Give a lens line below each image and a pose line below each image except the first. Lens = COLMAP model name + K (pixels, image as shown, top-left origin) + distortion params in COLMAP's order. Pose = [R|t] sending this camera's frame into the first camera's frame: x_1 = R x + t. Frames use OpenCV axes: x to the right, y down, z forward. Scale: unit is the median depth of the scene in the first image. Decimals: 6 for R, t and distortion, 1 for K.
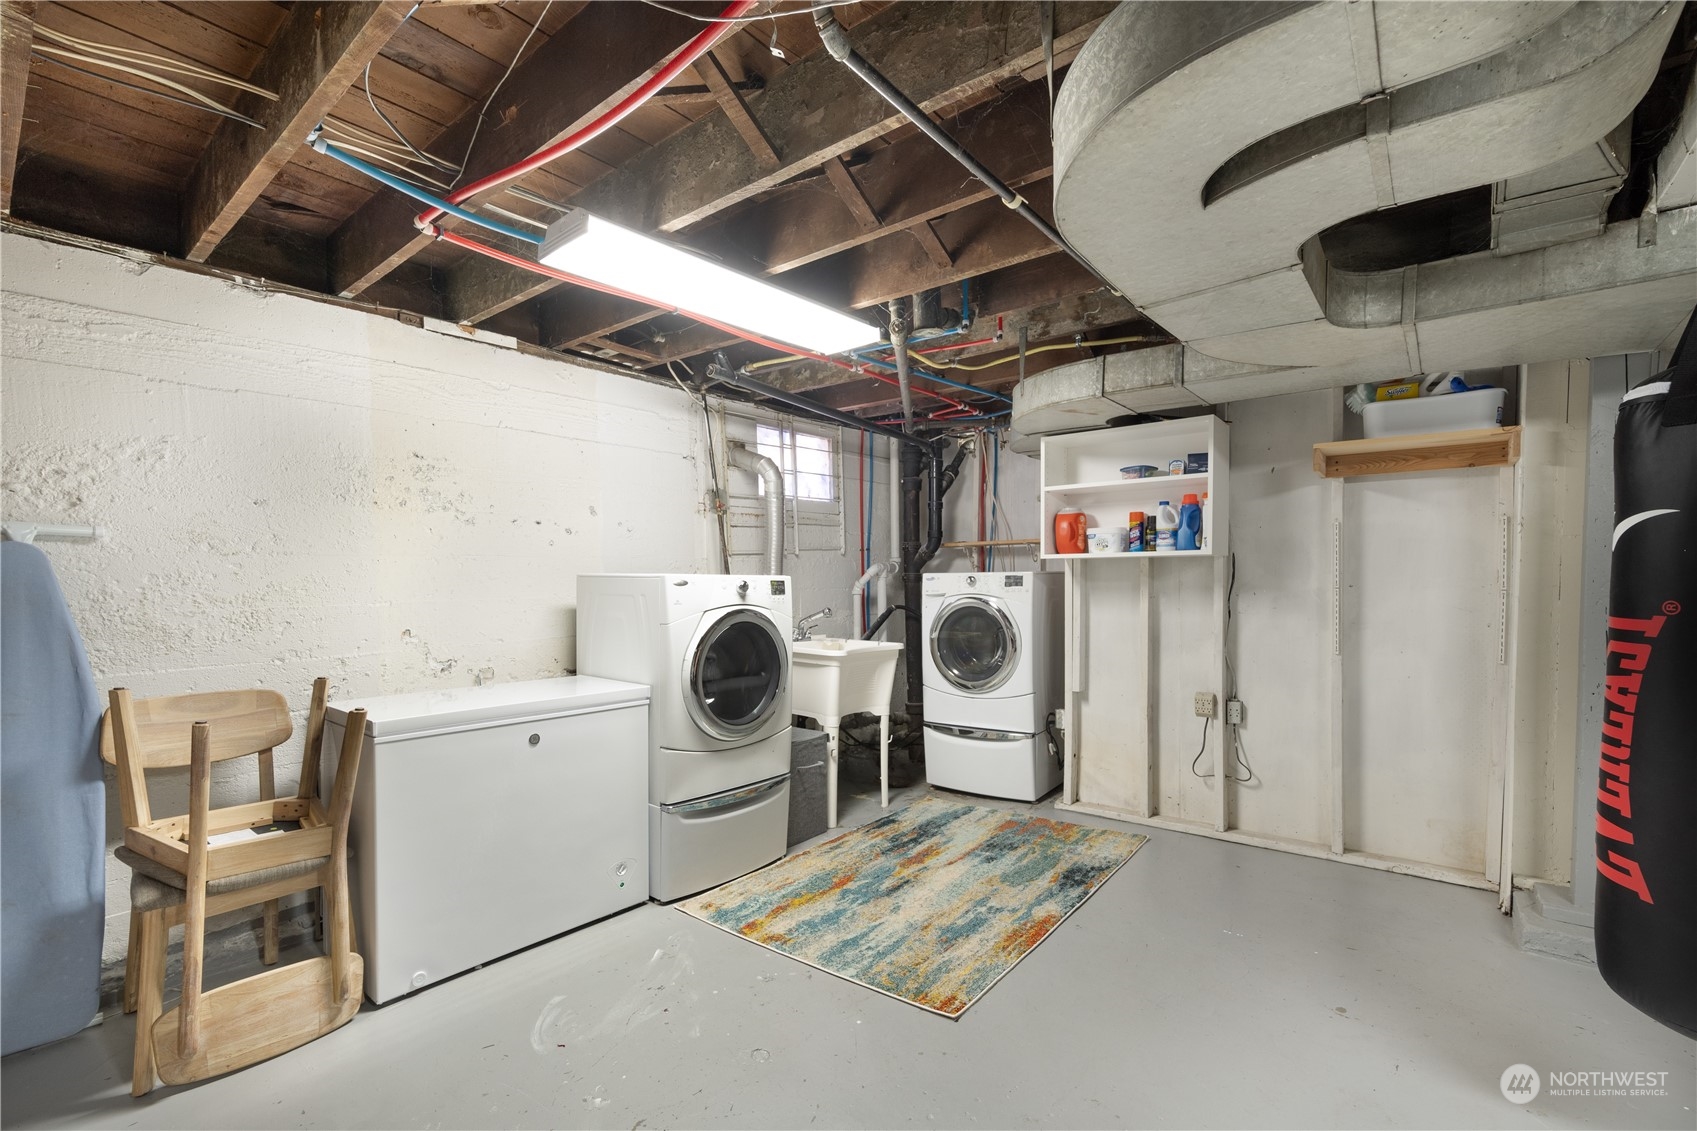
lens RADIAL K [[747.3, 0, 849.7], [0, 747.3, 573.6], [0, 0, 1]] dist [-0.000018, -0.000695]
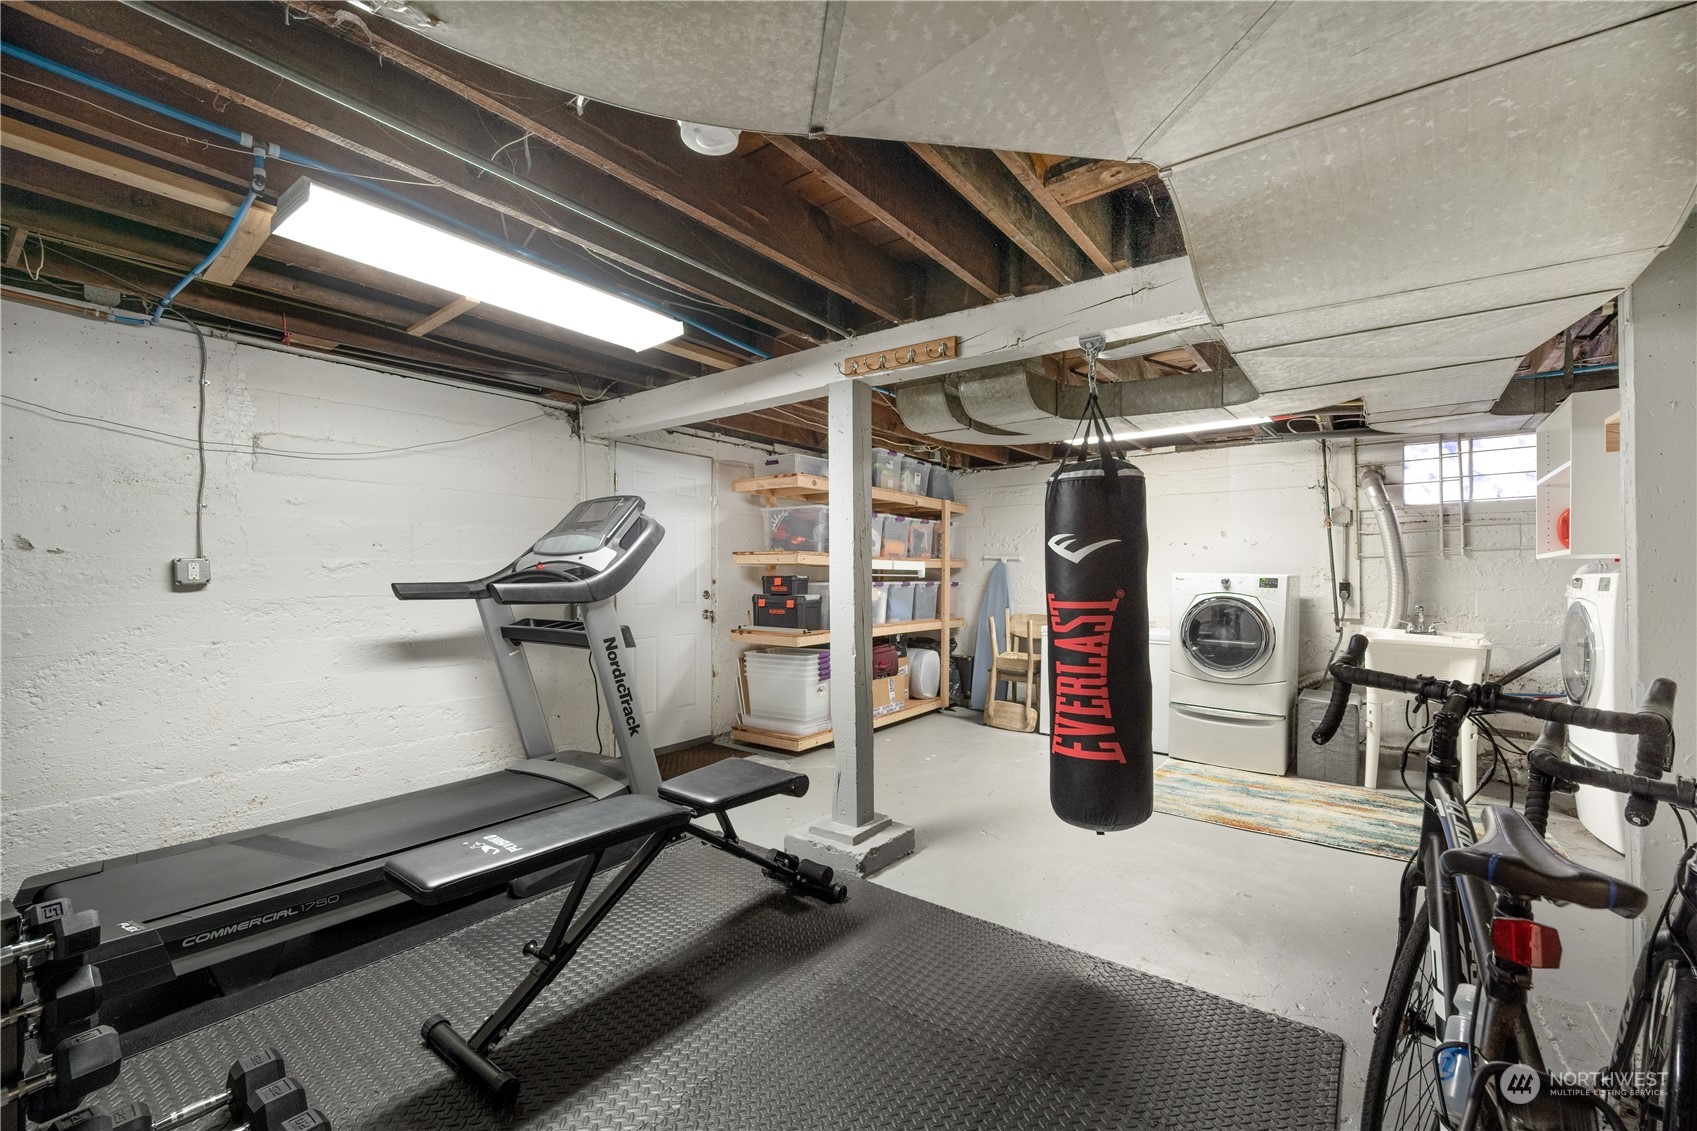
lens RADIAL K [[701.5, 0, 849.5], [0, 701.5, 565.2], [0, 0, 1]] dist [0.000082, 0.000003]
pose [[0.032993, -0.007743, -0.999426, 1.303215], [-0.006995, 0.999944, -0.007978, 0.000527], [0.999431, 0.007254, 0.032937, 0.162707]]
